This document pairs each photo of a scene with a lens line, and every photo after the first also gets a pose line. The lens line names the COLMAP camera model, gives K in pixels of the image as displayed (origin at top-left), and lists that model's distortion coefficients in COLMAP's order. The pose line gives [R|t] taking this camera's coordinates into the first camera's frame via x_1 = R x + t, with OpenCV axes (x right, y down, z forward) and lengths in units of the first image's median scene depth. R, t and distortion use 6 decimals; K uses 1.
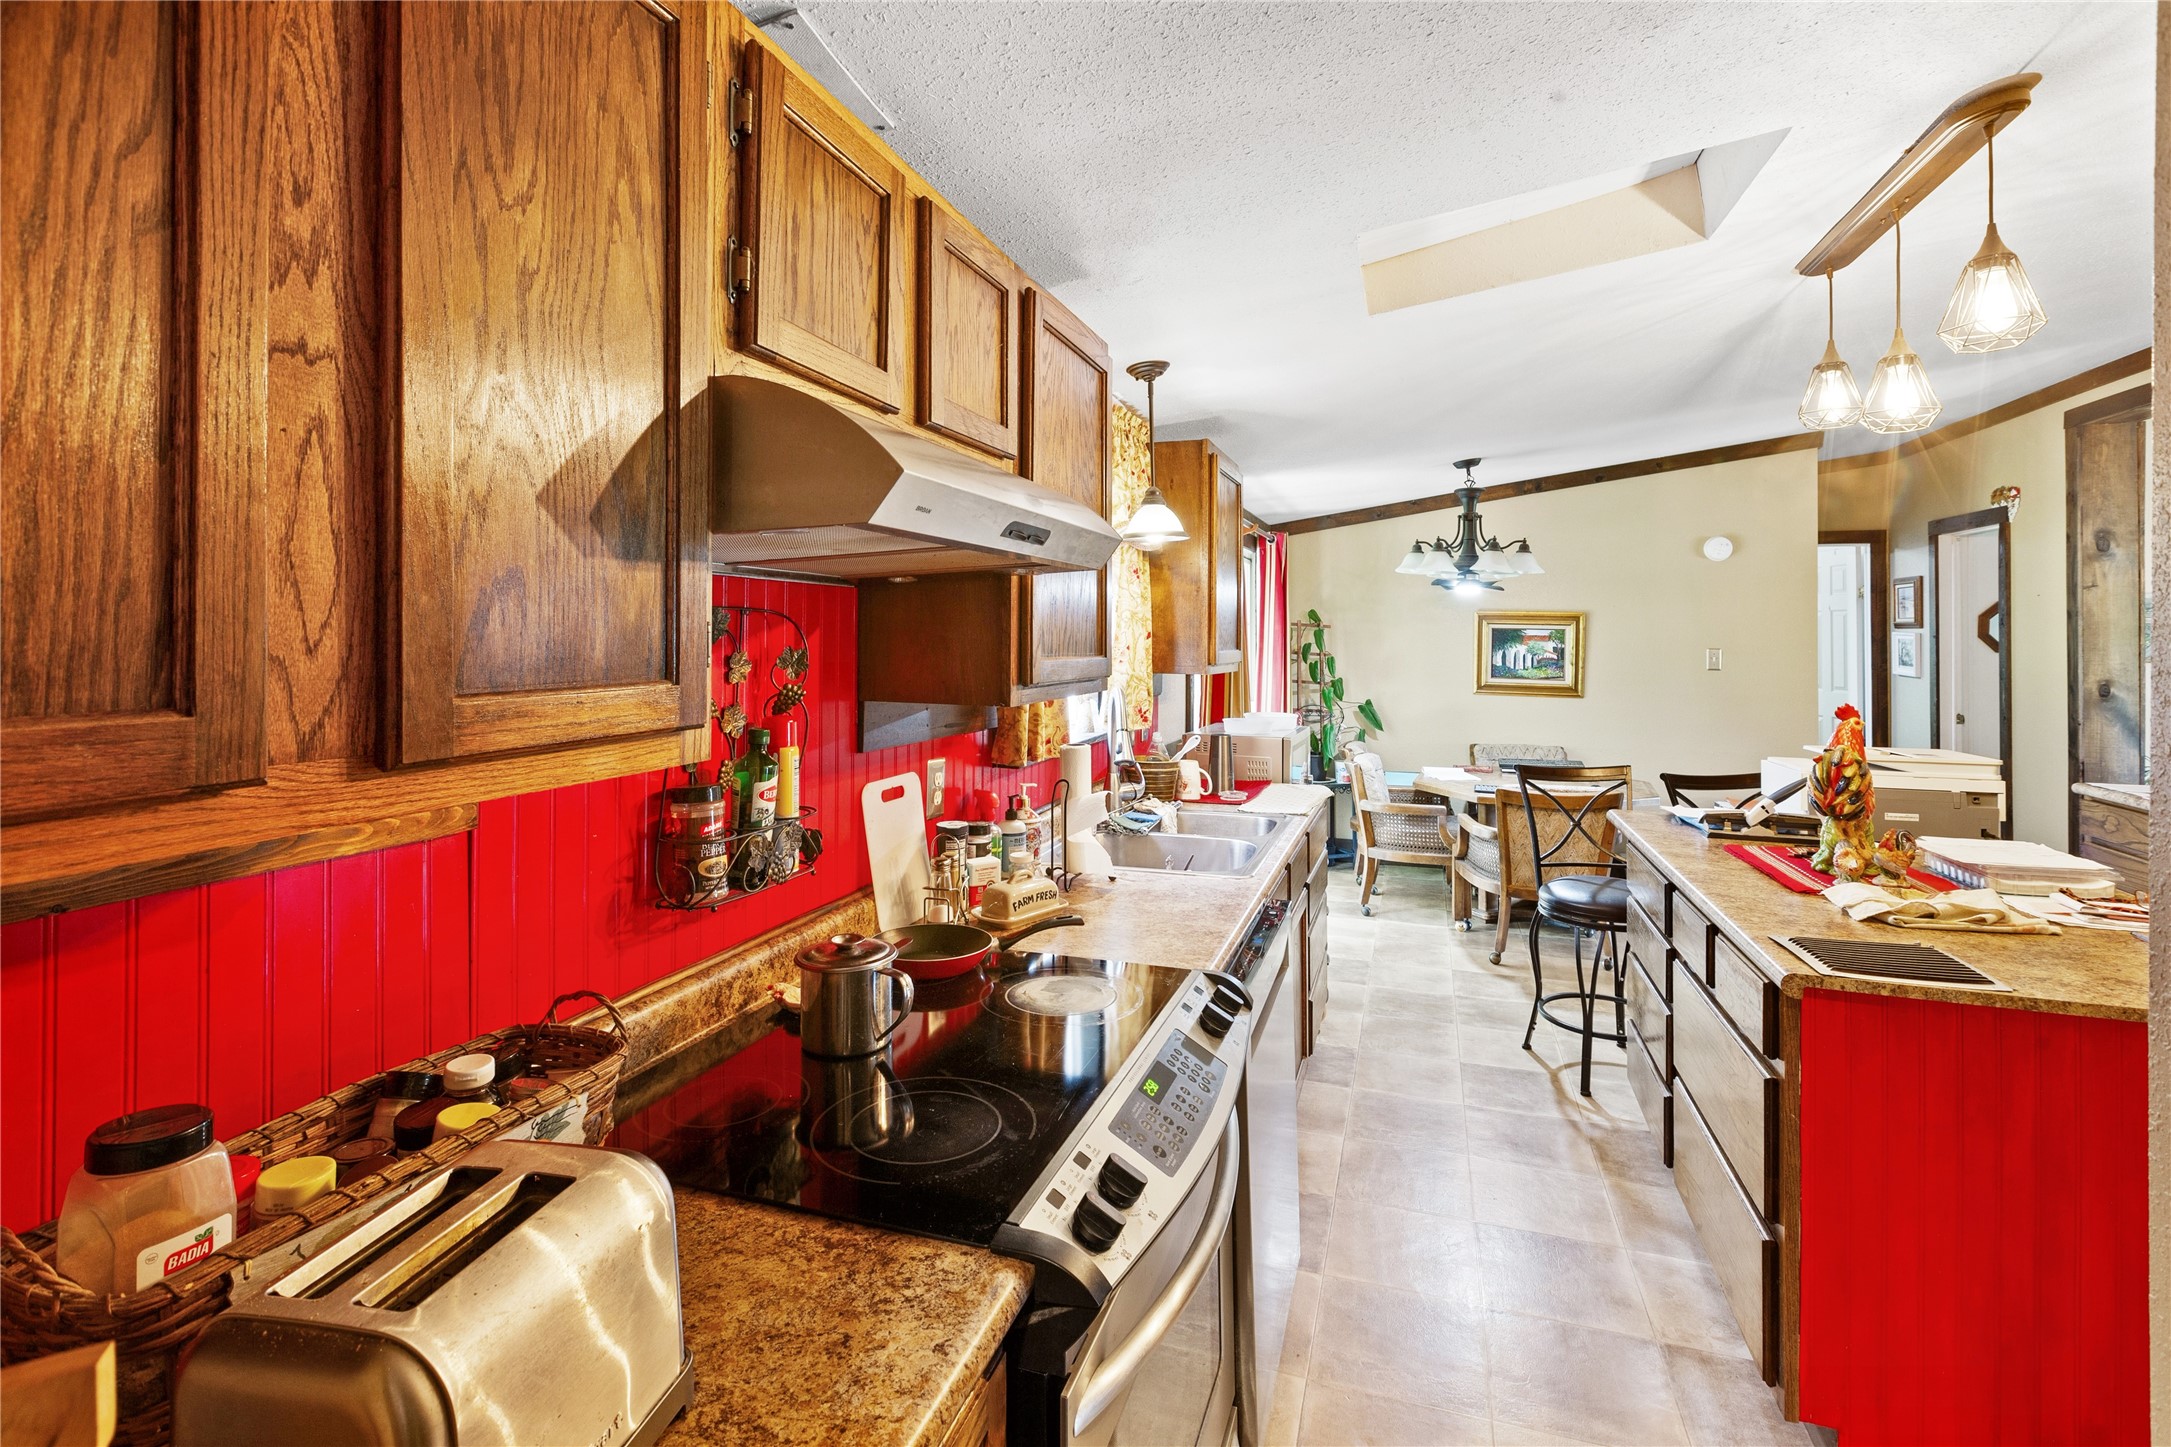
lens RADIAL K [[1017.8, 0, 1092.0], [0, 1017.8, 619.0], [0, 0, 1]] dist [-0.004794, -0.000811]
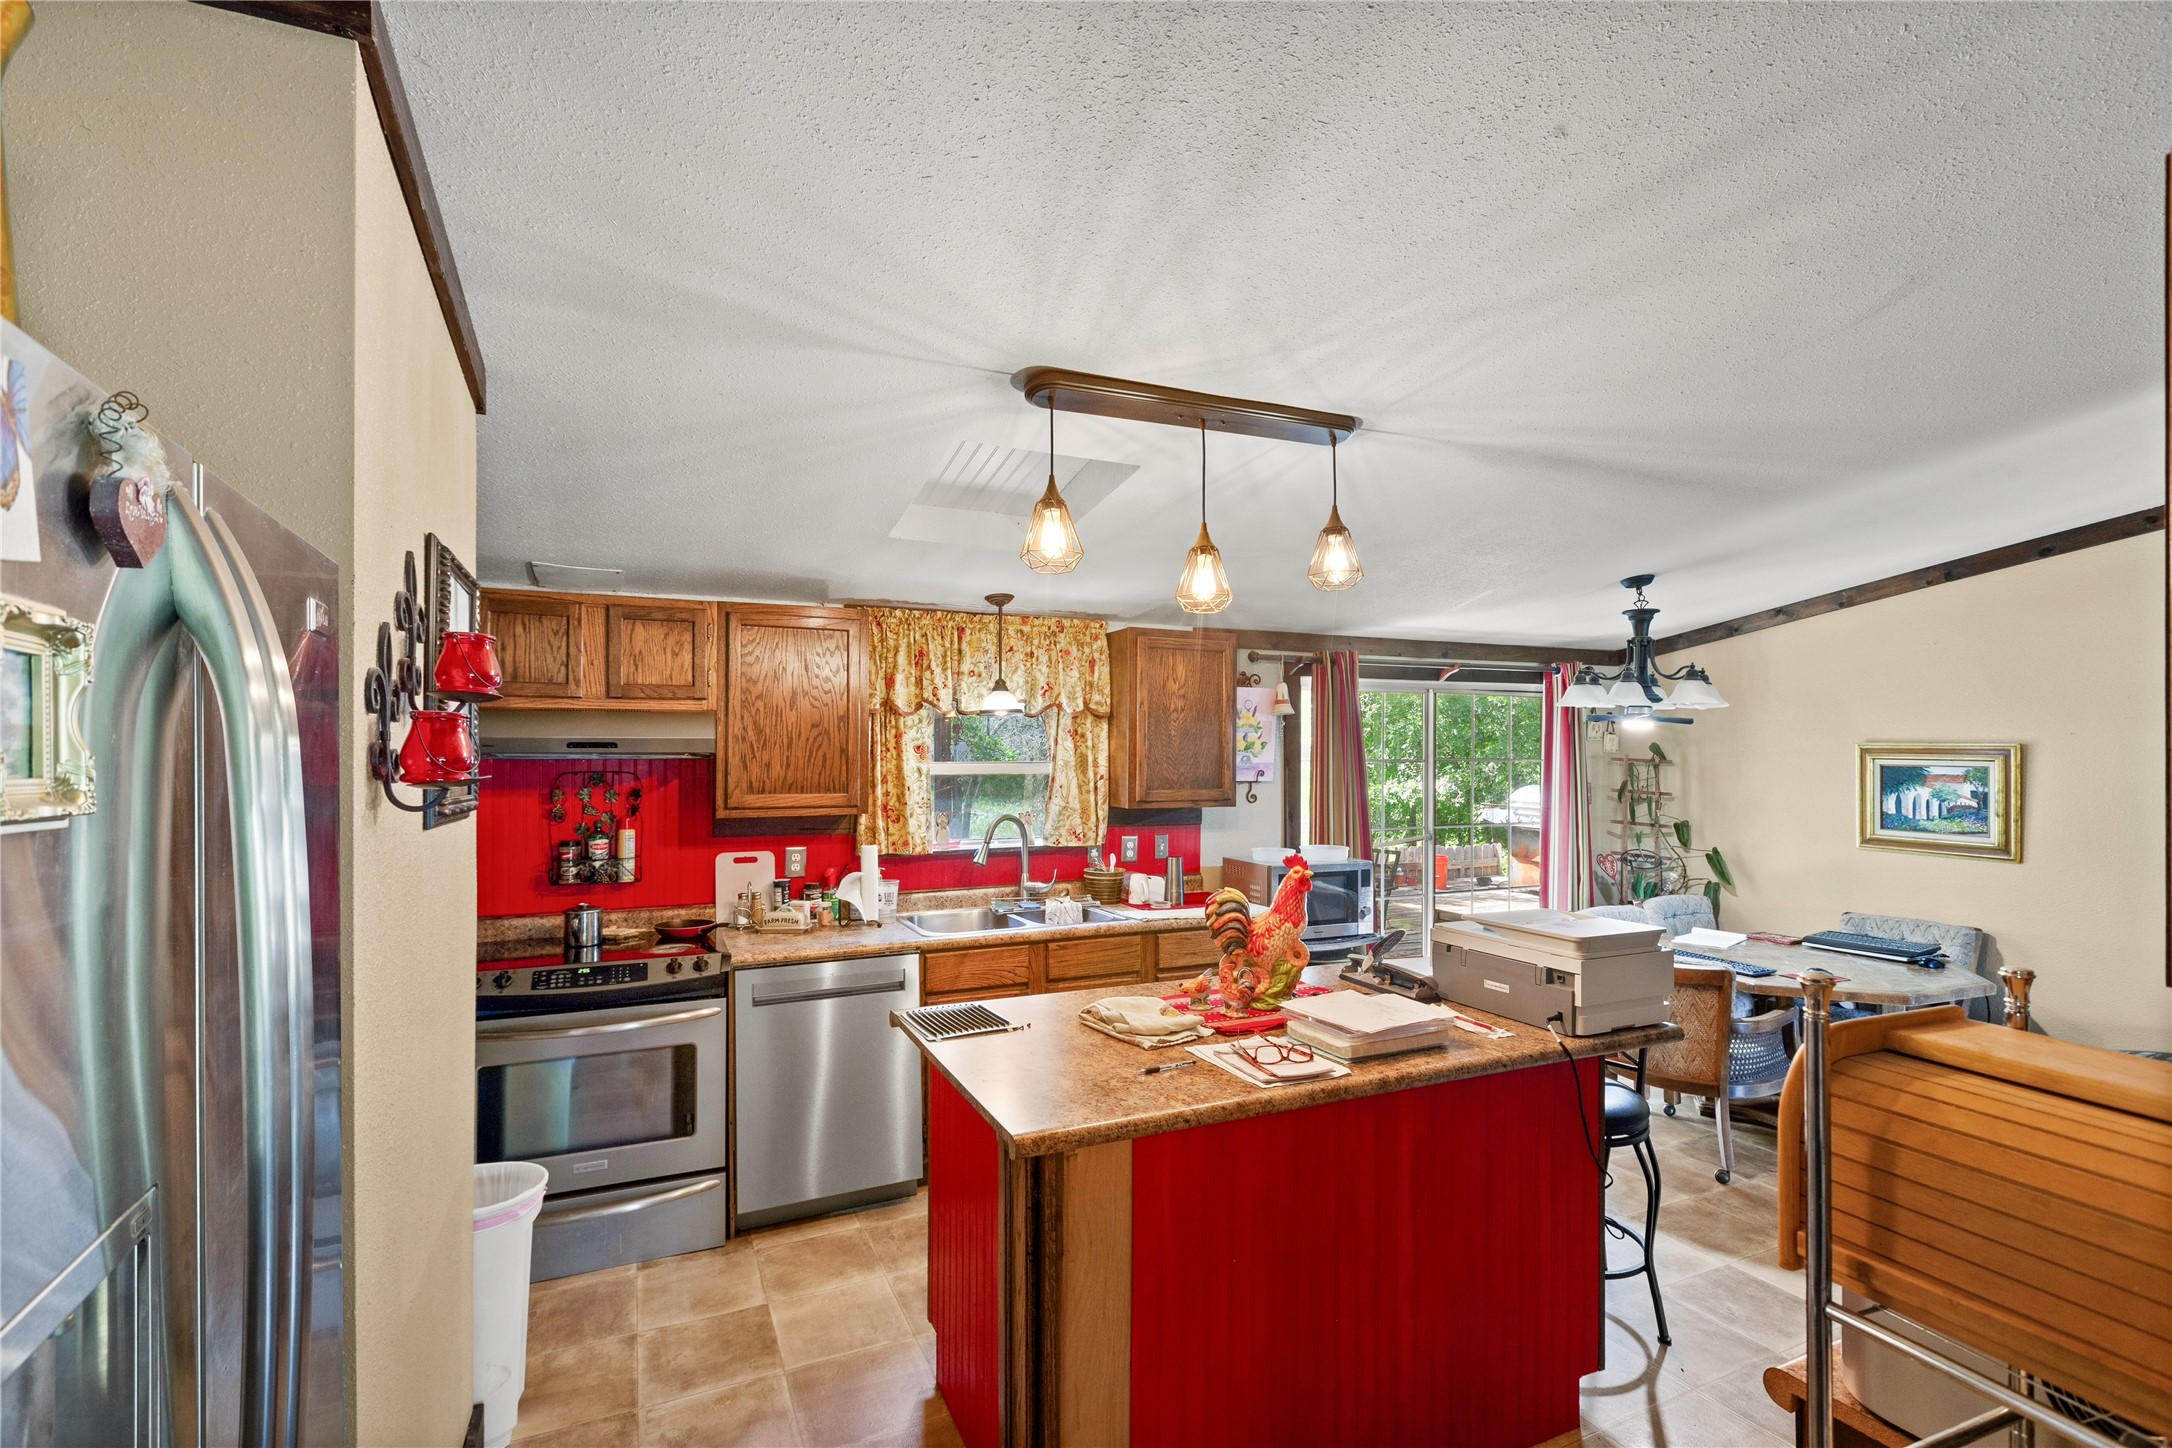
lens RADIAL K [[1018.3, 0, 1099.9], [0, 1018.3, 738.1], [0, 0, 1]] dist [-0.004794, -0.000811]
pose [[0.690884, -0.014931, -0.722812, 0.549299], [0.013138, 0.999881, -0.008097, -0.012650], [0.722847, -0.003903, 0.690998, 0.044672]]
